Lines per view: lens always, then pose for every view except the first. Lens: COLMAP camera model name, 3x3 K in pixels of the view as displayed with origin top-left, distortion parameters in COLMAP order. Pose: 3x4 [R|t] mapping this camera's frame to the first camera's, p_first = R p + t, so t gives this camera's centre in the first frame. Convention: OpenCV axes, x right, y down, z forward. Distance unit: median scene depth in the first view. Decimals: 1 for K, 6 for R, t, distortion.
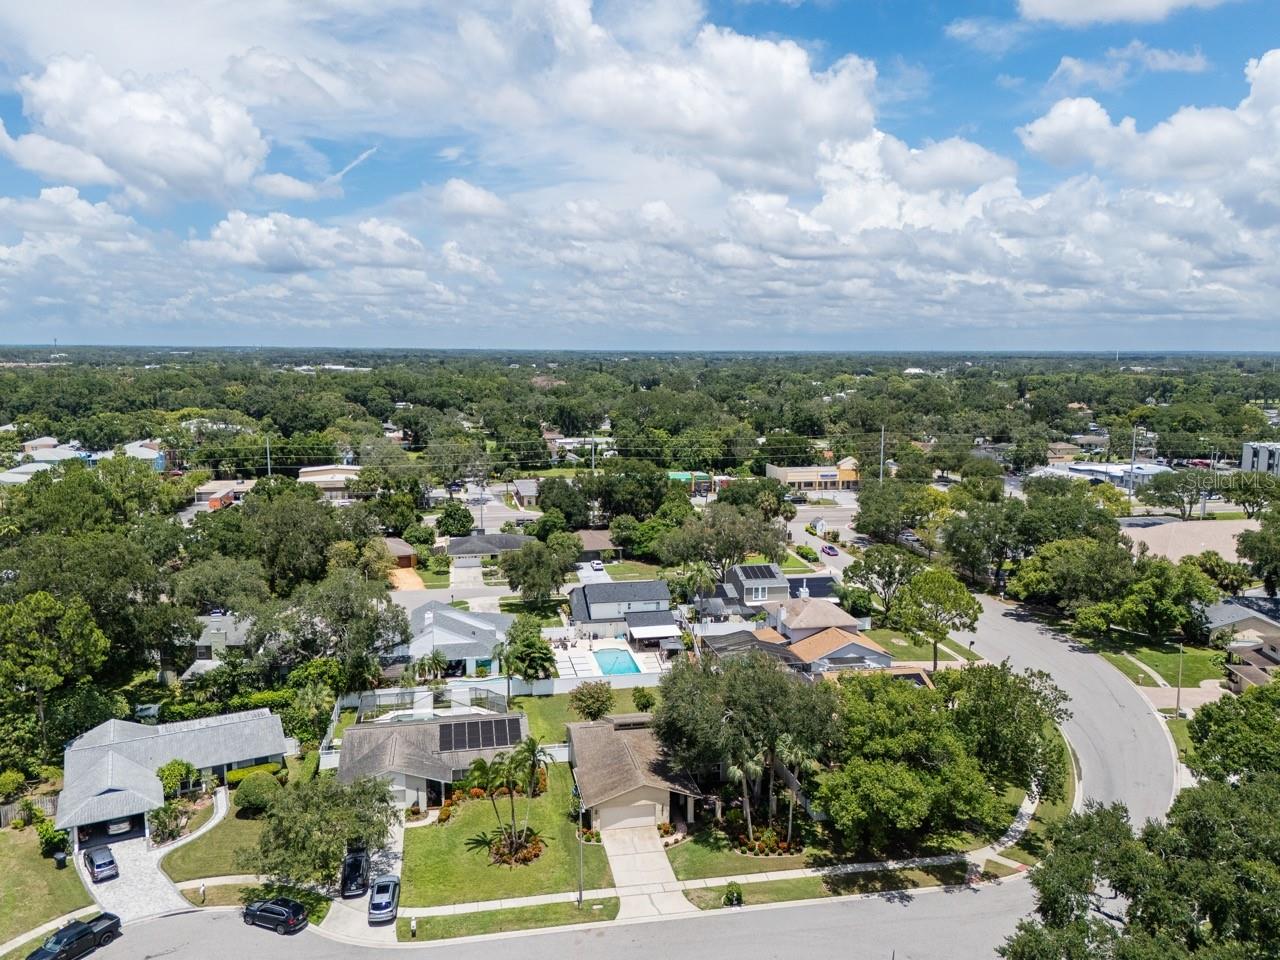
lens RADIAL K [[947.2, 0, 628.5], [0, 947.2, 480.6], [0, 0, 1]] dist [0.065043, -0.048485]
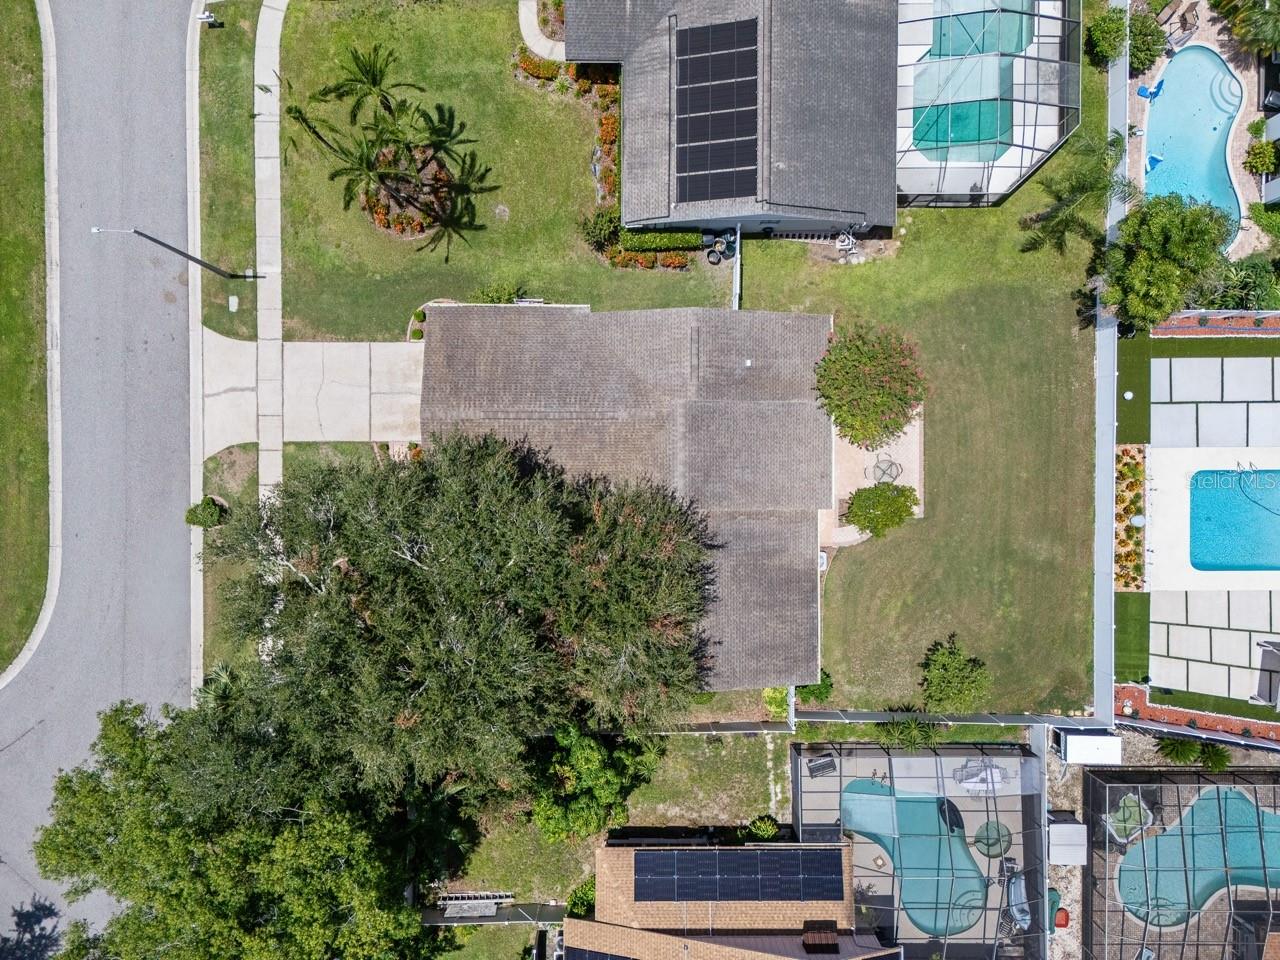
lens RADIAL K [[947.2, 0, 634.8], [0, 947.2, 478.2], [0, 0, 1]] dist [0.065043, -0.048485]
pose [[-0.190181, 0.981748, 0.001443, 0.027526], [-0.147221, -0.029972, 0.988649, -0.212739], [0.970648, 0.187810, 0.150234, 1.043578]]
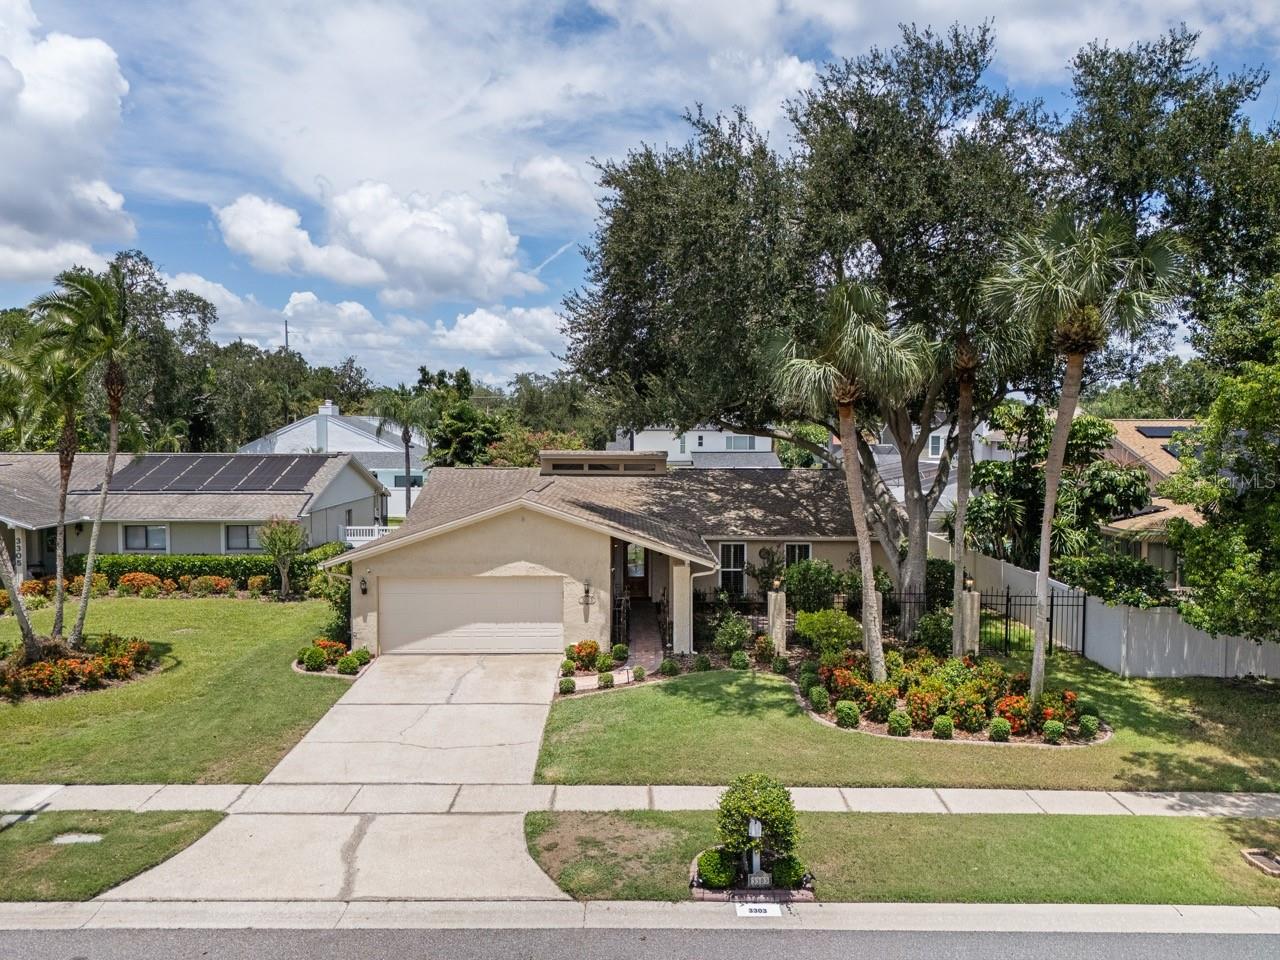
lens RADIAL K [[947.2, 0, 633.4], [0, 947.2, 477.7], [0, 0, 1]] dist [0.065043, -0.048485]
pose [[0.983262, 0.013881, -0.181667, 0.106243], [-0.029321, 0.996153, -0.082578, 0.335010], [0.179822, 0.086522, 0.979887, 0.712515]]
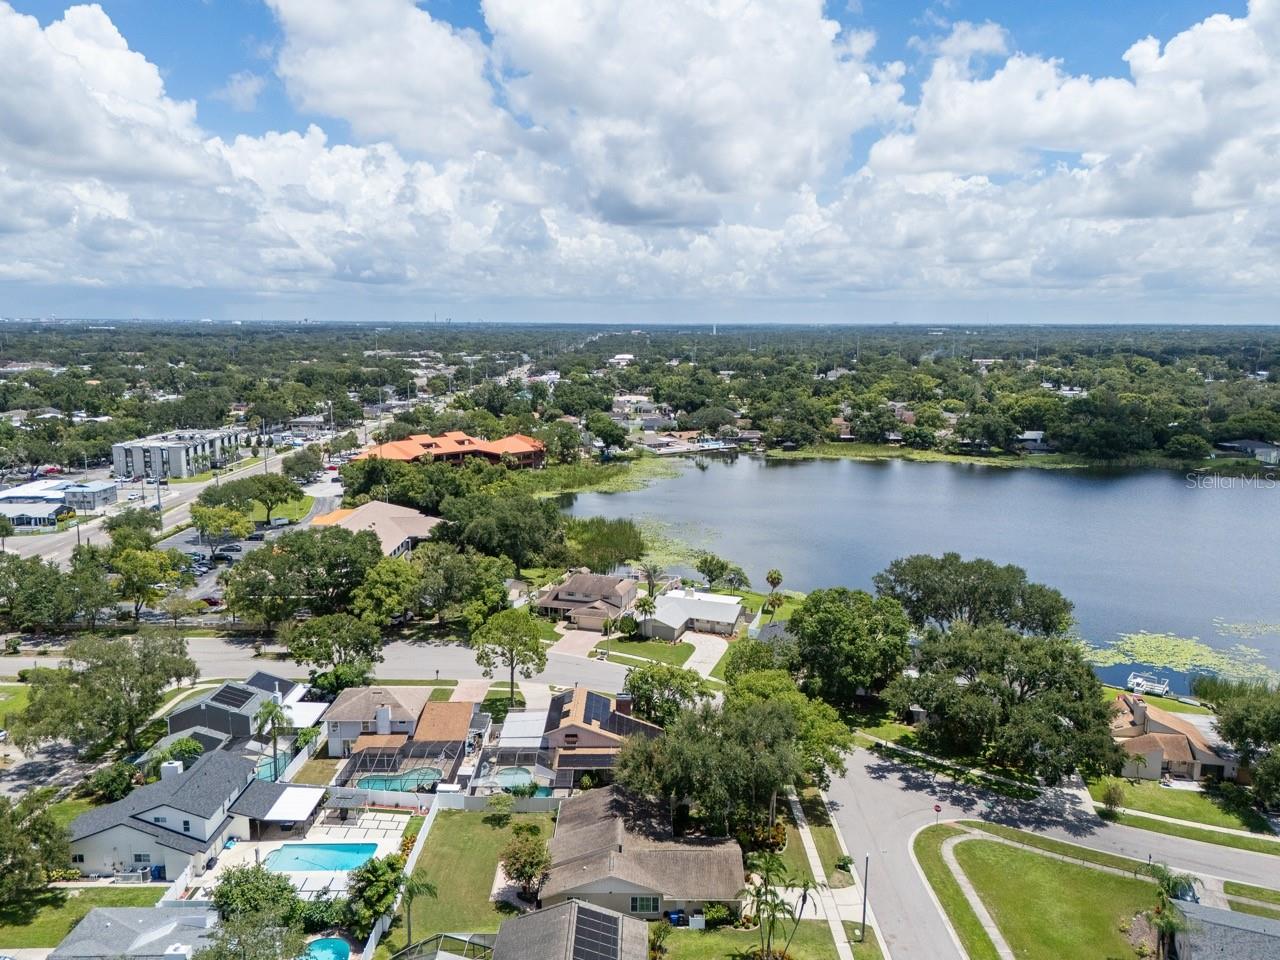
lens RADIAL K [[947.2, 0, 650.4], [0, 947.2, 484.3], [0, 0, 1]] dist [0.065043, -0.048485]
pose [[0.181849, -0.170437, 0.968443, -1.016268], [0.128053, 0.980582, 0.148528, -0.283537], [-0.974953, 0.097002, 0.200143, 0.839168]]
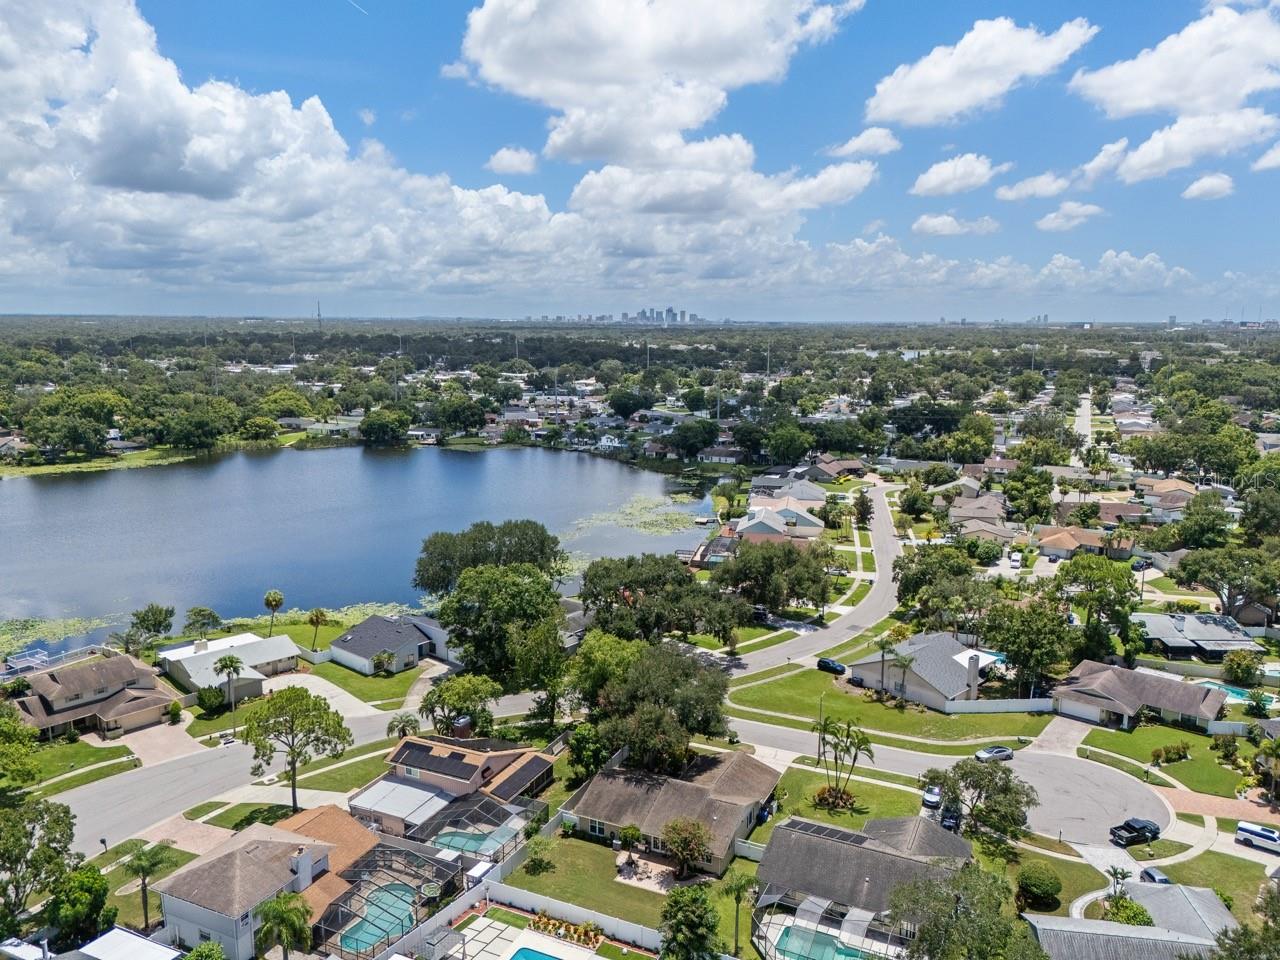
lens RADIAL K [[947.2, 0, 646.2], [0, 947.2, 478.7], [0, 0, 1]] dist [0.065043, -0.048485]
pose [[-0.814962, -0.106385, 0.569666, -0.614960], [0.068543, 0.958411, 0.277040, -0.448792], [-0.575447, 0.264824, -0.773776, 2.040623]]
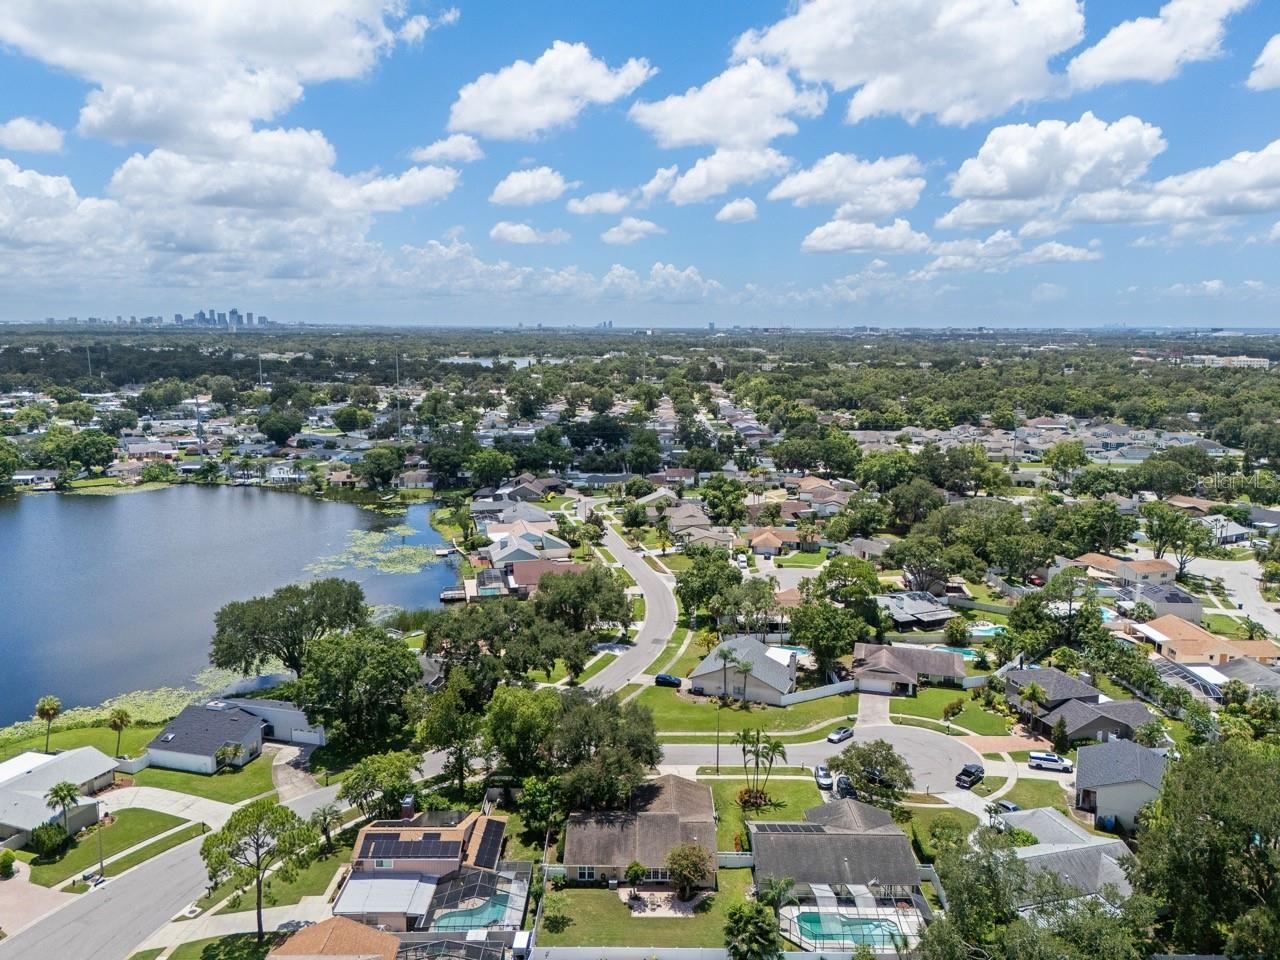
lens RADIAL K [[947.2, 0, 649.5], [0, 947.2, 493.6], [0, 0, 1]] dist [0.065043, -0.048485]
pose [[-0.983046, -0.043187, 0.178203, -0.200762], [0.013742, 0.951782, 0.306469, -0.569294], [-0.182845, 0.303722, -0.935051, 2.286949]]
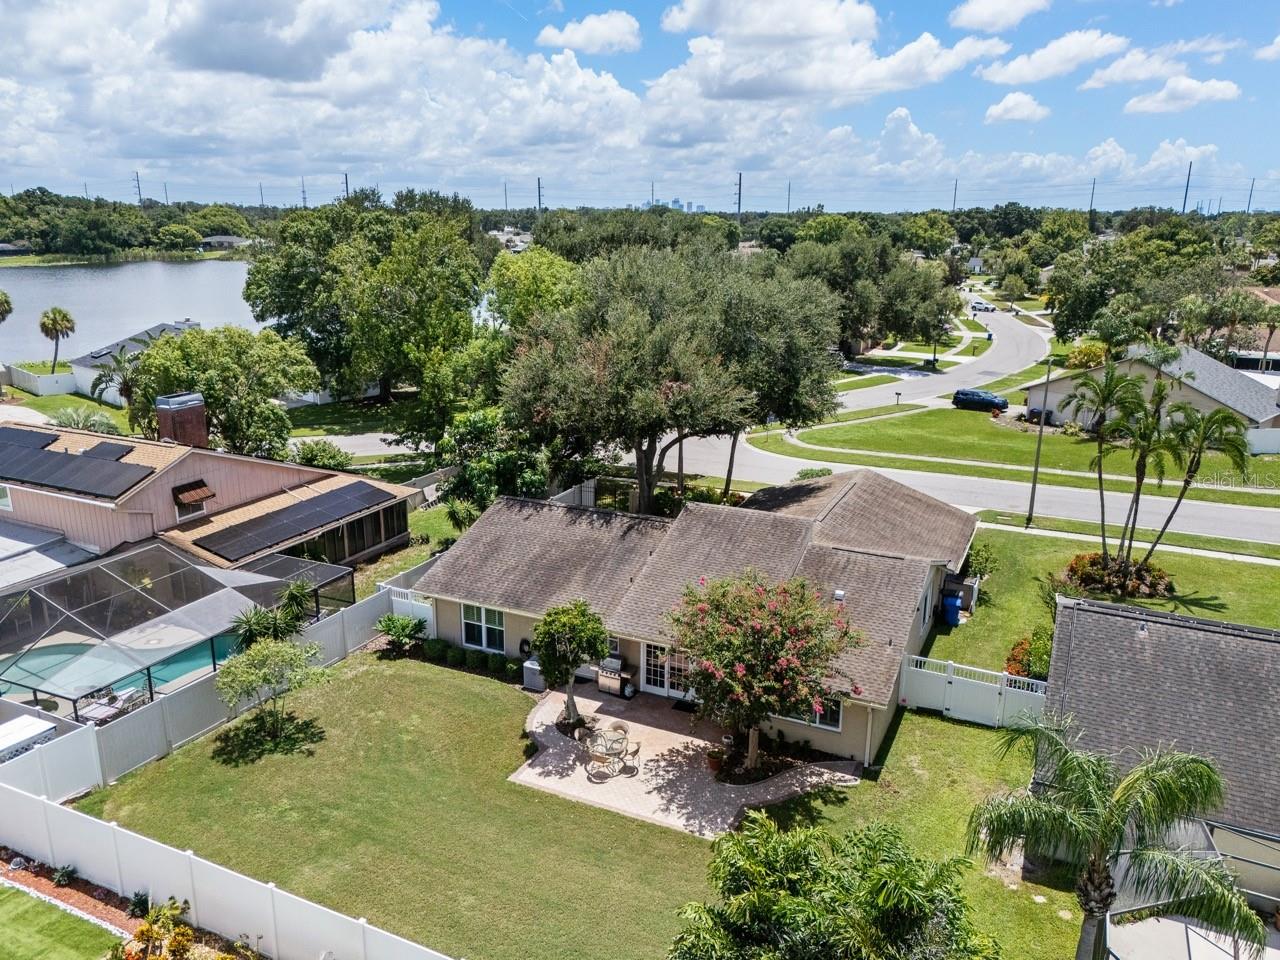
lens RADIAL K [[947.2, 0, 641.1], [0, 947.2, 480.6], [0, 0, 1]] dist [0.065043, -0.048485]
pose [[-0.808815, -0.166197, 0.564089, -0.190217], [0.070811, 0.924728, 0.373984, 0.108859], [-0.583784, 0.342427, -0.736166, 1.486145]]
